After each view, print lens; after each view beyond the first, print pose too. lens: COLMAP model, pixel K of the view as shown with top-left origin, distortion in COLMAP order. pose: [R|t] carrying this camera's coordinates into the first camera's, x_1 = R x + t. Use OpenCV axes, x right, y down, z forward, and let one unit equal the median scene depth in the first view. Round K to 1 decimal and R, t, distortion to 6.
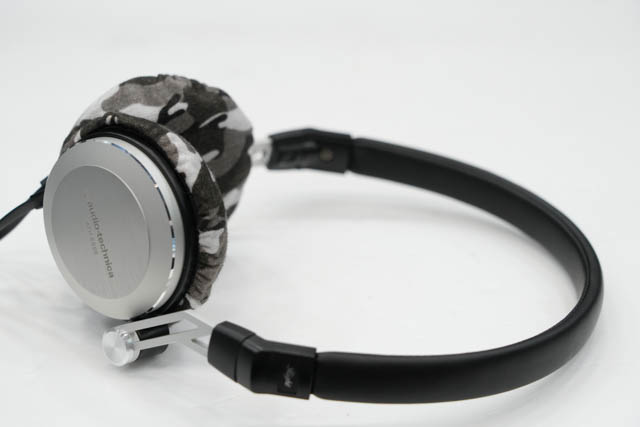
lens RADIAL K [[1899.1, 0, 320.0], [0, 1899.1, 213.5], [0, 0, 1]] dist [-0.174159, -1.007260]
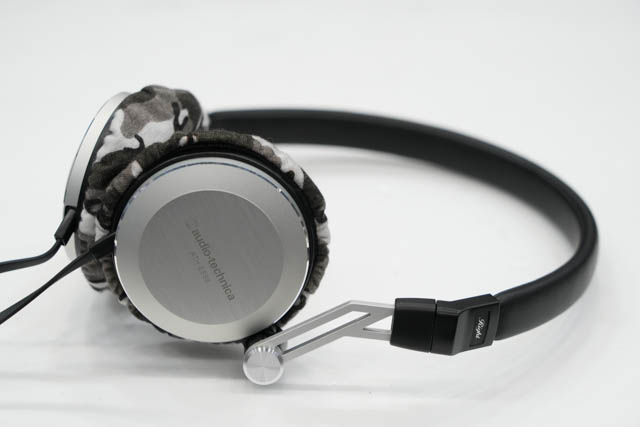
lens RADIAL K [[1899.1, 0, 320.0], [0, 1899.1, 213.5], [0, 0, 1]] dist [-0.174159, -1.007260]
pose [[0.777198, -0.278662, 0.564190, -0.601025], [0.254688, 0.959180, 0.122910, -0.113592], [-0.575410, 0.048167, 0.816445, 0.193602]]
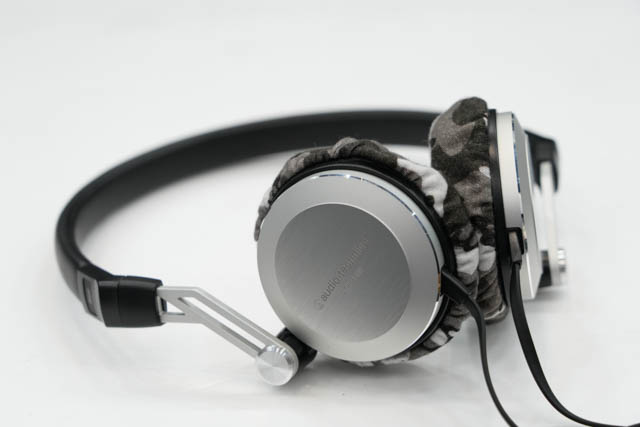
lens RADIAL K [[1899.1, 0, 320.0], [0, 1899.1, 213.5], [0, 0, 1]] dist [-0.174159, -1.007260]
pose [[-0.552306, -0.357364, 0.753160, -0.793314], [0.403601, 0.675889, 0.616669, -0.635324], [-0.729427, 0.644566, -0.229065, 1.307590]]
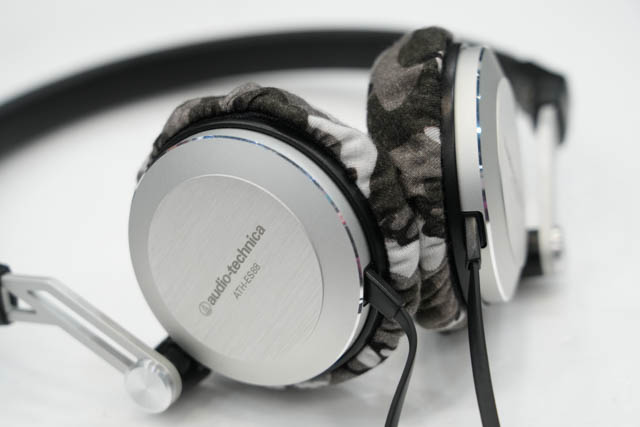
lens RADIAL K [[1899.1, 0, 320.0], [0, 1899.1, 213.5], [0, 0, 1]] dist [-0.174159, -1.007260]
pose [[-0.488906, -0.422201, 0.763359, -0.636747], [0.437535, 0.638359, 0.633293, -0.469156], [-0.754675, 0.643617, -0.127370, 1.156251]]
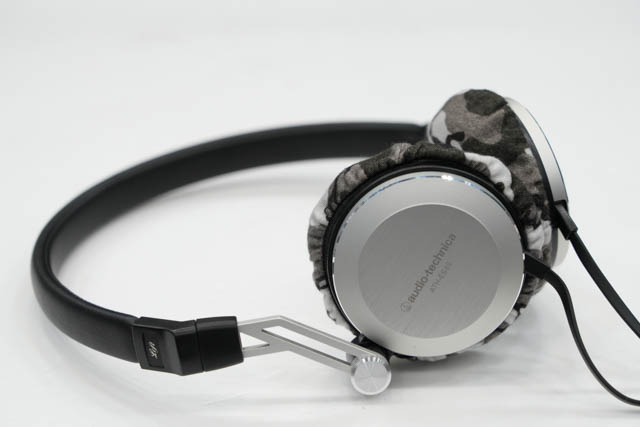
lens RADIAL K [[1899.1, 0, 320.0], [0, 1899.1, 213.5], [0, 0, 1]] dist [-0.174159, -1.007260]
pose [[-0.856537, -0.214459, 0.469416, -0.506136], [0.245454, 0.630826, 0.736078, -0.775414], [-0.453979, 0.745698, -0.487686, 1.575932]]
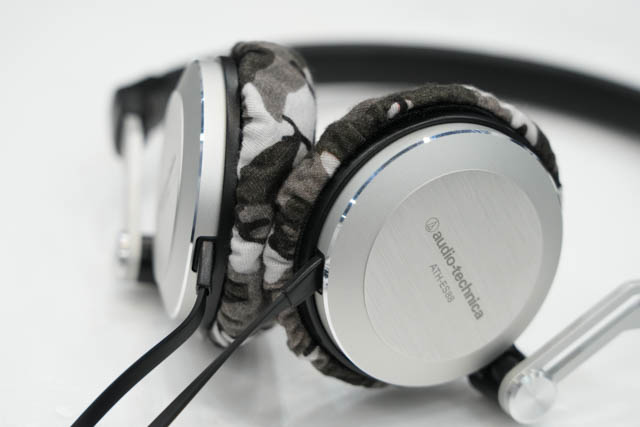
lens RADIAL K [[1899.1, 0, 320.0], [0, 1899.1, 213.5], [0, 0, 1]] dist [-0.174159, -1.007260]
pose [[0.426244, -0.437027, 0.792037, -0.653969], [0.357922, 0.885585, 0.296025, -0.220079], [-0.830787, 0.157309, 0.533897, 0.679638]]
